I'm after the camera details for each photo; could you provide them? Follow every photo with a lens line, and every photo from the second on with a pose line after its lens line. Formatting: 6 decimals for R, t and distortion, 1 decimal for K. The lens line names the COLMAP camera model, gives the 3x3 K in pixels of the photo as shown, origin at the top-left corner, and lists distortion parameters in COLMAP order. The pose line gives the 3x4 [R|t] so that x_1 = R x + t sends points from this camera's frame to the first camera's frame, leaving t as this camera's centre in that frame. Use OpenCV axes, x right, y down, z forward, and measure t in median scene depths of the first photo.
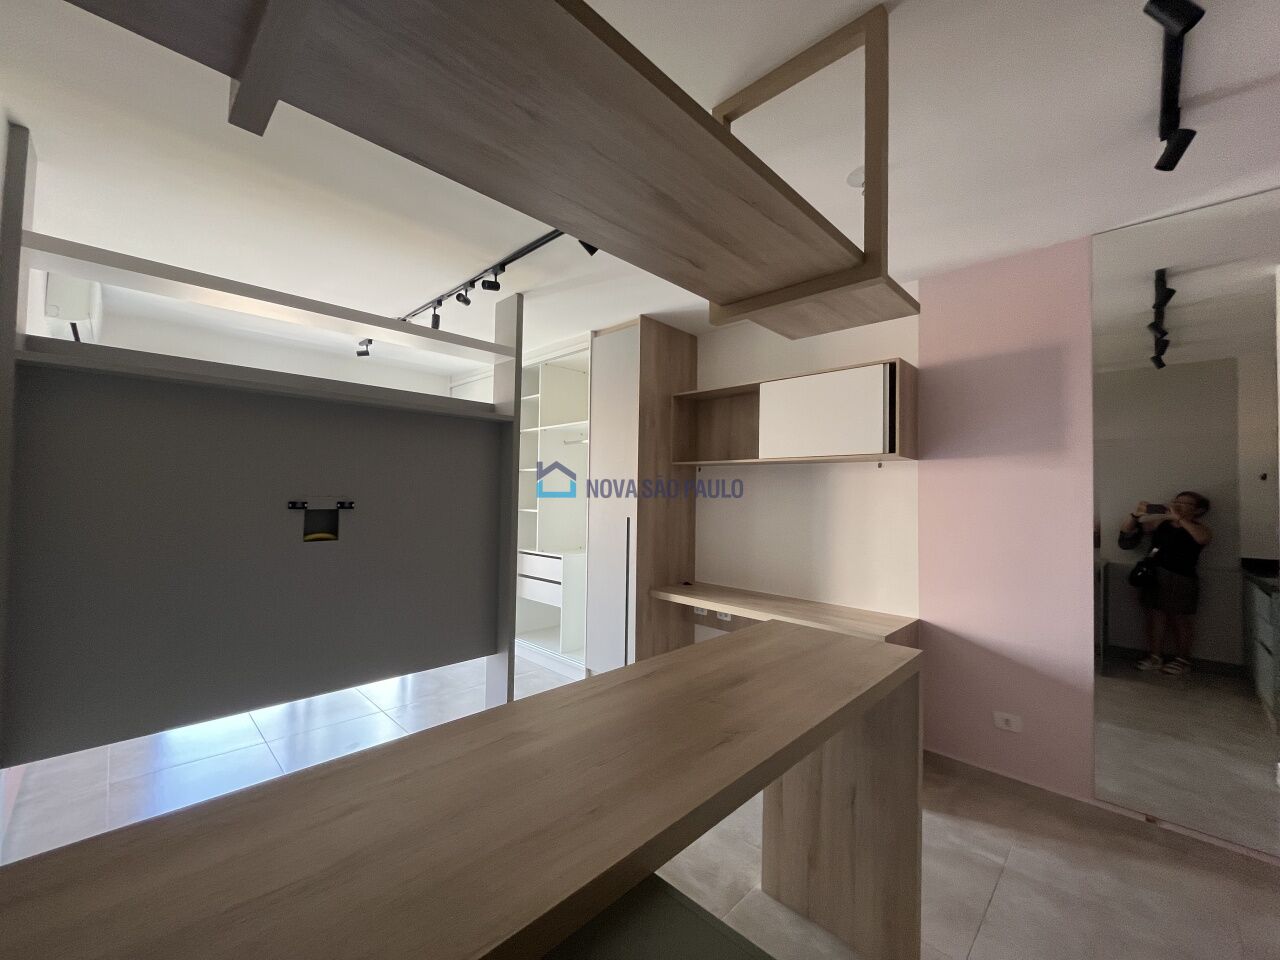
lens RADIAL K [[517.6, 0, 638.9], [0, 517.6, 476.8], [0, 0, 1]] dist [-0.003767, 0.000952]
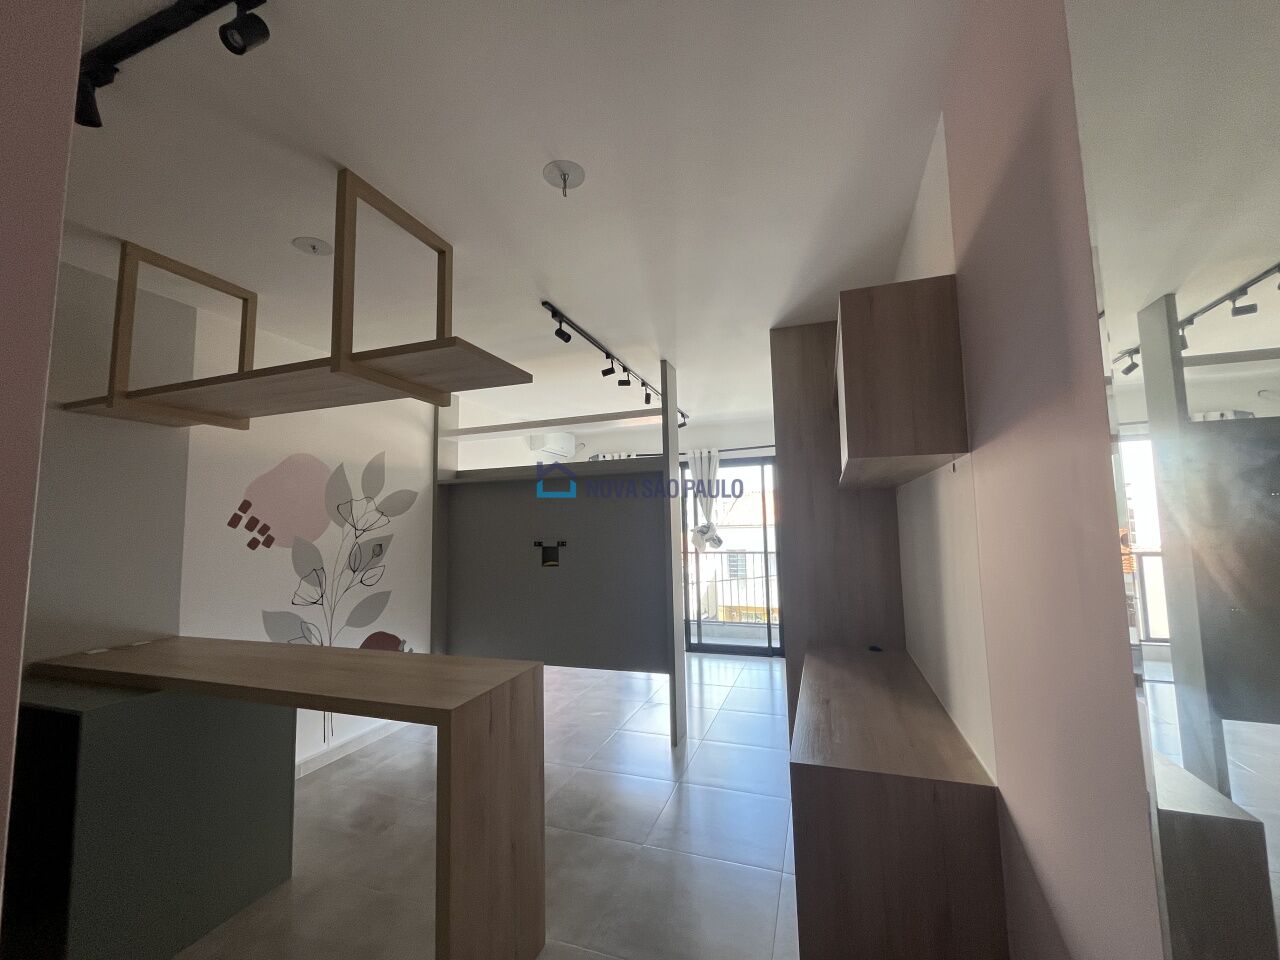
lens RADIAL K [[517.6, 0, 637.7], [0, 517.6, 476.7], [0, 0, 1]] dist [-0.003767, 0.000952]
pose [[0.419285, -0.114906, -0.900553, 0.765774], [0.058358, 0.993318, -0.099572, 0.019048], [0.905977, -0.010805, 0.423189, 0.454388]]
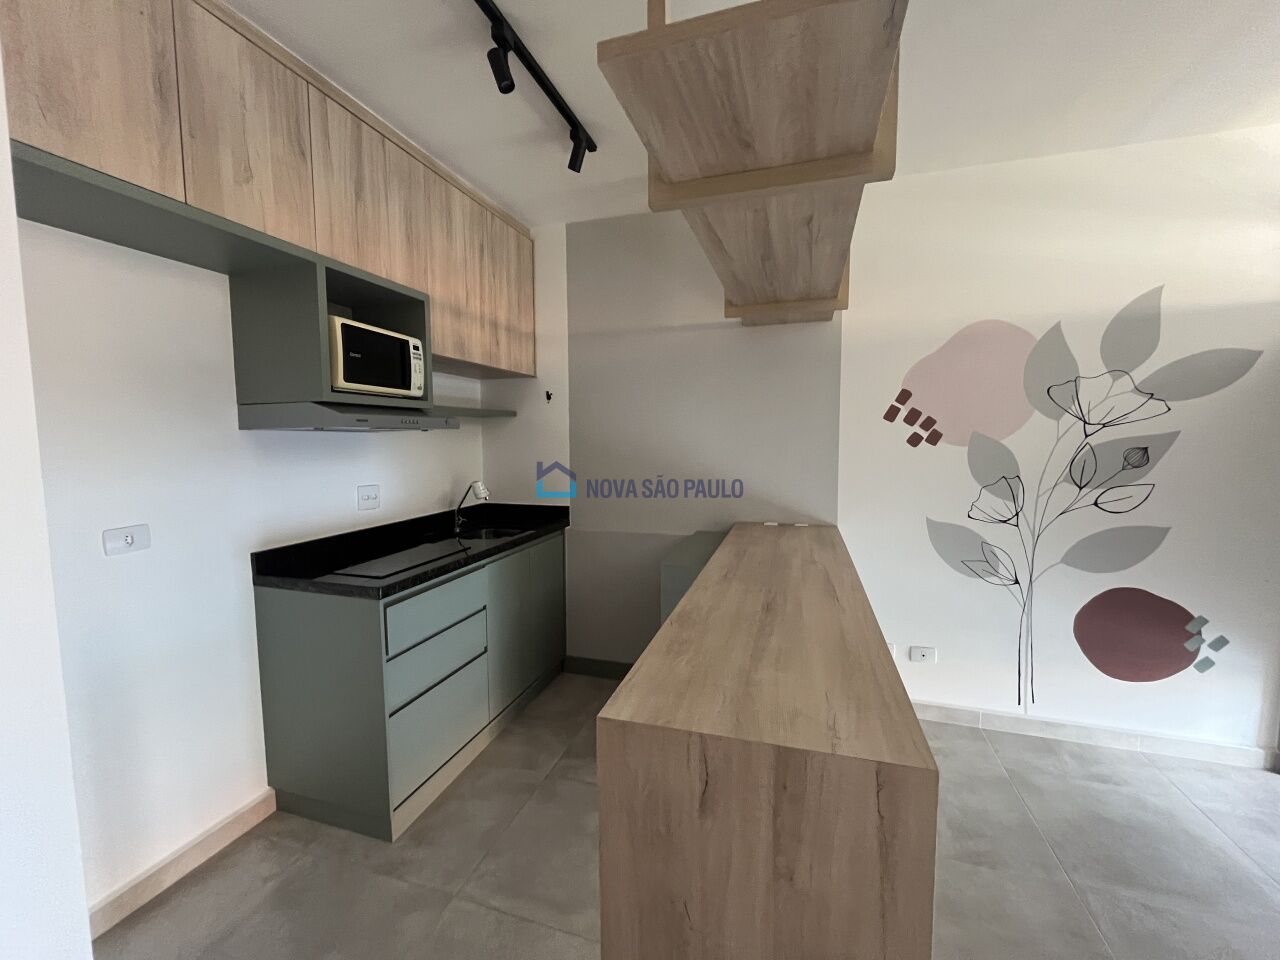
lens RADIAL K [[517.6, 0, 637.6], [0, 517.6, 477.6], [0, 0, 1]] dist [-0.003767, 0.000952]
pose [[-0.895296, 0.022023, -0.444927, 0.370831], [0.002491, 0.999009, 0.044437, 0.027666], [0.445465, 0.038676, -0.894464, 0.744865]]
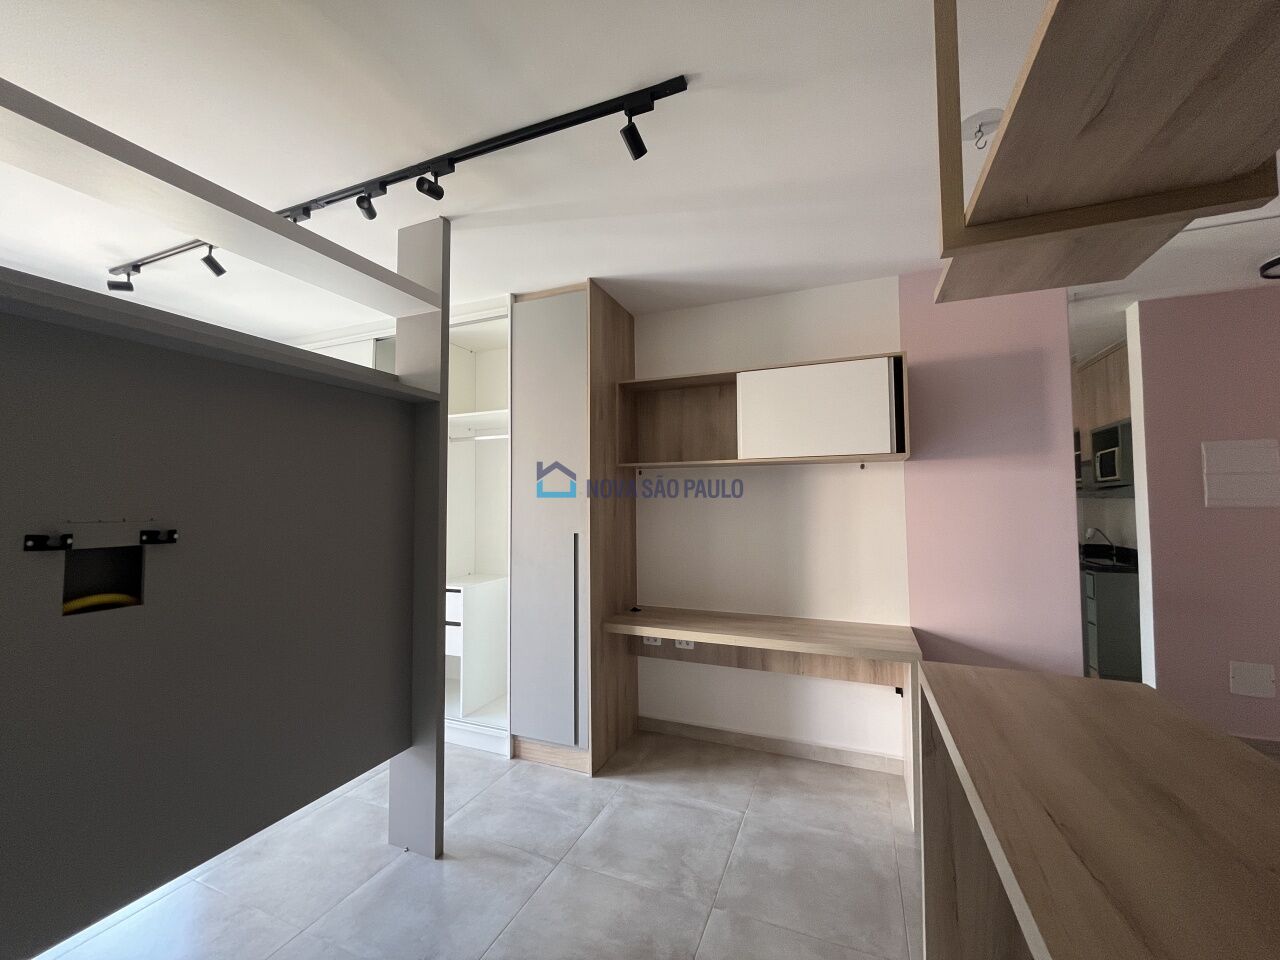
lens RADIAL K [[517.6, 0, 637.7], [0, 517.6, 477.2], [0, 0, 1]] dist [-0.003767, 0.000952]
pose [[0.927361, -0.004764, 0.374138, -0.253537], [0.009950, 0.999879, -0.011930, 0.004125], [-0.374036, 0.014786, 0.927296, 0.265106]]
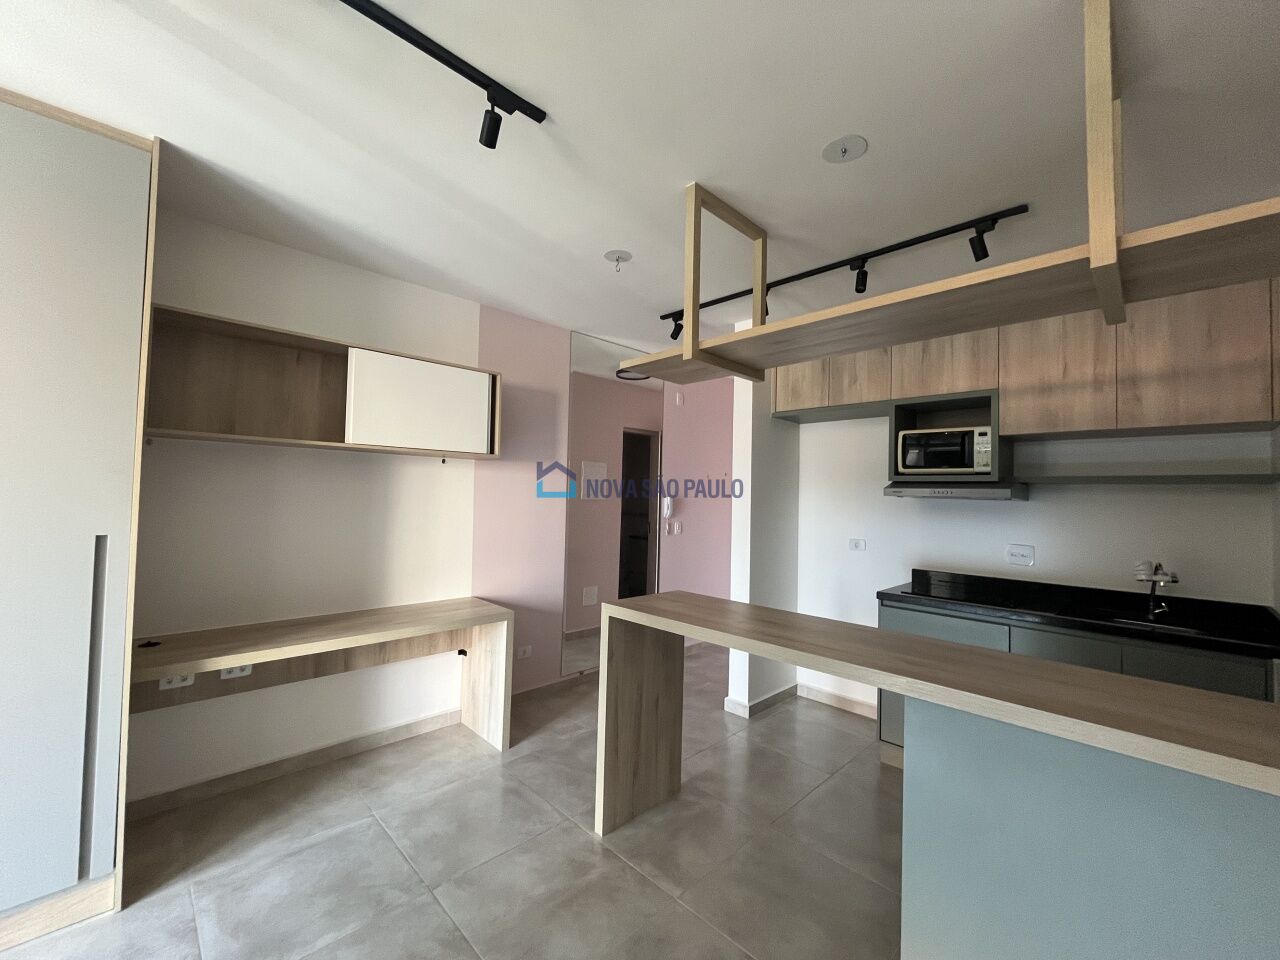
lens RADIAL K [[517.6, 0, 637.6], [0, 517.6, 477.5], [0, 0, 1]] dist [-0.003767, 0.000952]
pose [[0.018092, 0.017001, 0.999692, -0.550480], [-0.055789, 0.998315, -0.015968, 0.005025], [-0.998279, -0.055483, 0.019010, 0.554043]]
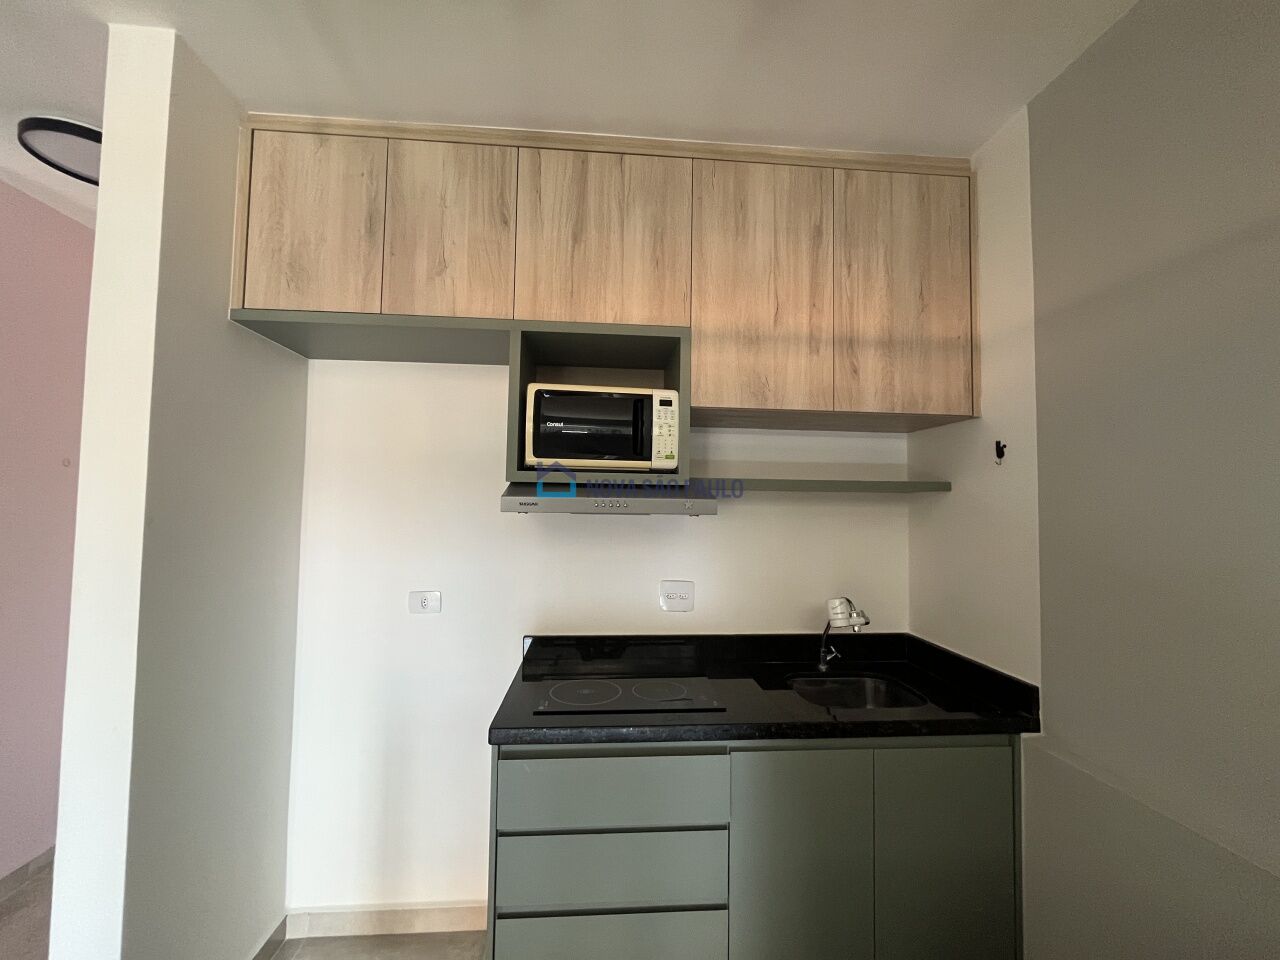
lens RADIAL K [[517.6, 0, 637.6], [0, 517.6, 478.0], [0, 0, 1]] dist [-0.003767, 0.000952]
pose [[-0.750162, 0.003087, 0.661247, 0.015856], [-0.049477, 0.996924, -0.060784, -0.009864], [-0.659401, -0.078314, -0.747701, 0.382081]]
